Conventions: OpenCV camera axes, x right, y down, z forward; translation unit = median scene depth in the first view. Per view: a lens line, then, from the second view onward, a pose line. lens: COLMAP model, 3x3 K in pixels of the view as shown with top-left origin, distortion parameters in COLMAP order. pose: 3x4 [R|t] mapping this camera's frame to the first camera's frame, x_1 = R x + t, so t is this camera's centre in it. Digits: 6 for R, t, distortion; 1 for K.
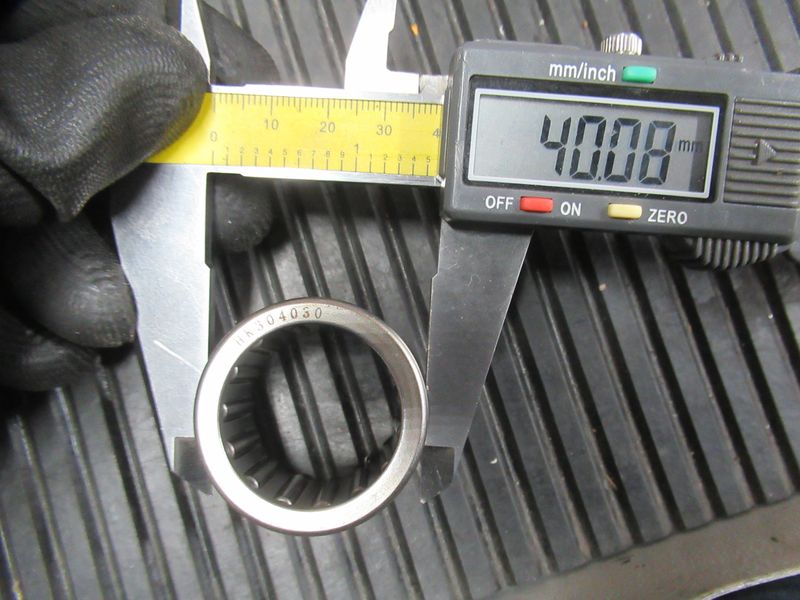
lens RADIAL K [[602.0, 0, 398.6], [0, 602.0, 272.5], [0, 0, 1]] dist [0.059823, -0.031258]
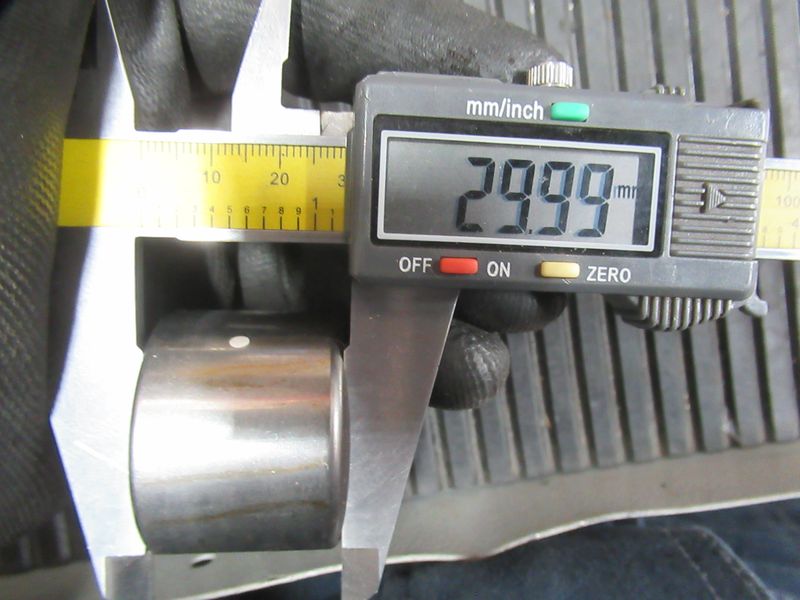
lens RADIAL K [[602.0, 0, 395.5], [0, 602.0, 286.6], [0, 0, 1]] dist [0.059823, -0.031258]
pose [[0.996948, -0.036903, 0.068799, 0.080155], [0.037192, 0.999304, -0.002931, -0.083493], [-0.068642, 0.005481, 0.997626, 0.162301]]
